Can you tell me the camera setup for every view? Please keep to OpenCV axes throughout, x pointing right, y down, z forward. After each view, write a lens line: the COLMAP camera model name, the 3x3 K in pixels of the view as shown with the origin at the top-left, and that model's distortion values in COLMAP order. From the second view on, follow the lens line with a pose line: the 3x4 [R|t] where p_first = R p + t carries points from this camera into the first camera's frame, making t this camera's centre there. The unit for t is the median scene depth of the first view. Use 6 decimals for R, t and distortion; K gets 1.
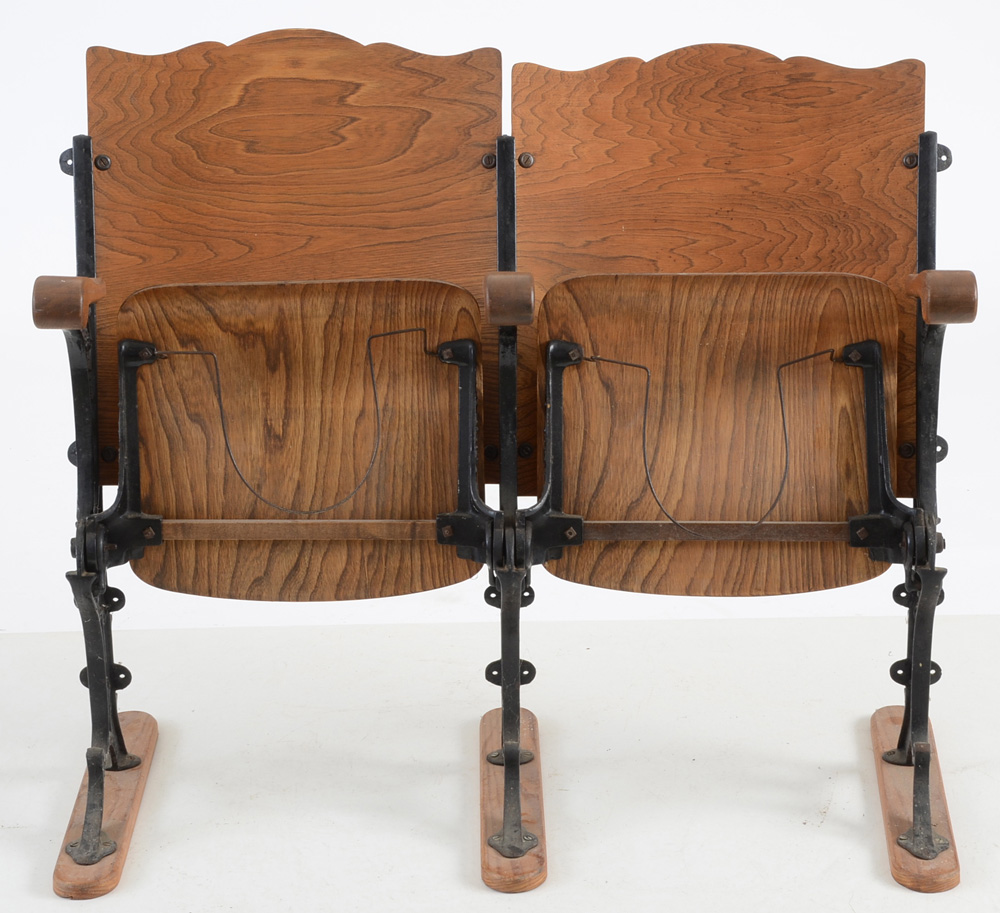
lens RADIAL K [[2454.0, 0, 493.1], [0, 2454.0, 465.0], [0, 0, 1]] dist [0.199513, 0.000000]
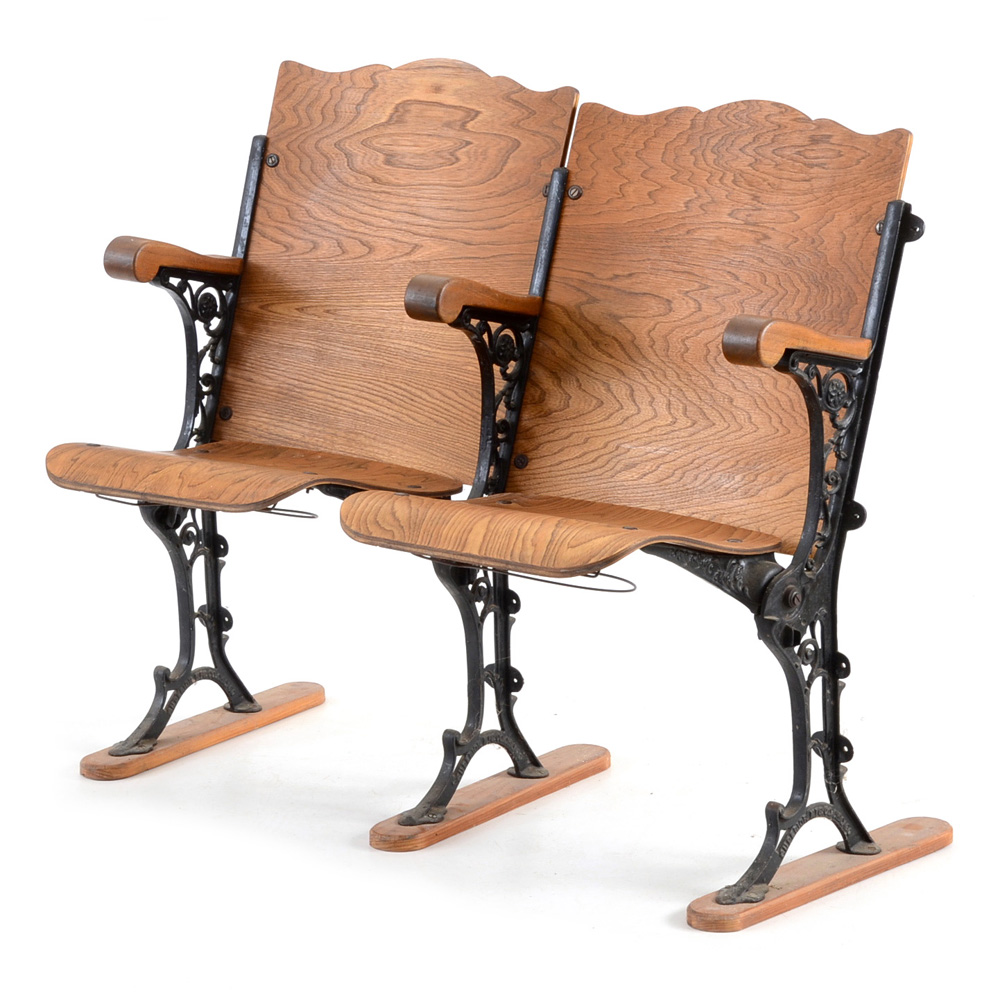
lens RADIAL K [[3498.7, 0, 509.0], [0, 3498.7, 506.8], [0, 0, 1]] dist [0.369755, 0.000000]
pose [[0.796809, 0.143983, -0.586826, 0.891071], [-0.199853, 0.979333, -0.031079, 0.060951], [0.570223, 0.142043, 0.809117, -0.216888]]
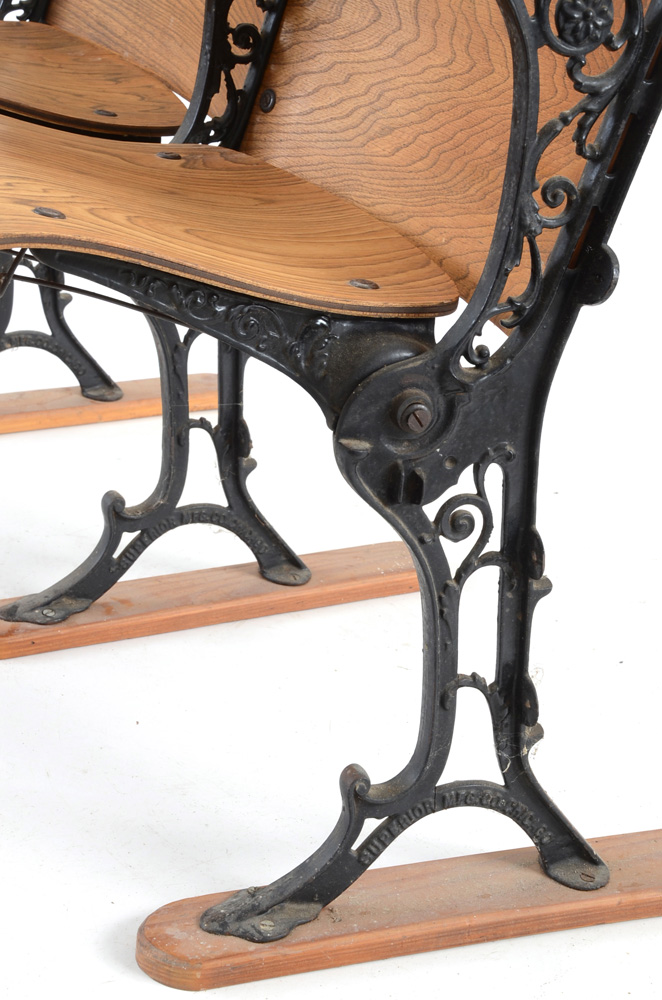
lens RADIAL K [[2038.7, 0, 335.7], [0, 2038.7, 504.7], [0, 0, 1]] dist [0.403724, 0.000000]
pose [[0.423282, 0.377630, -0.823546, 0.516611], [-0.346920, 0.907270, 0.237713, -0.045547], [0.836946, 0.185085, 0.515039, 0.746069]]
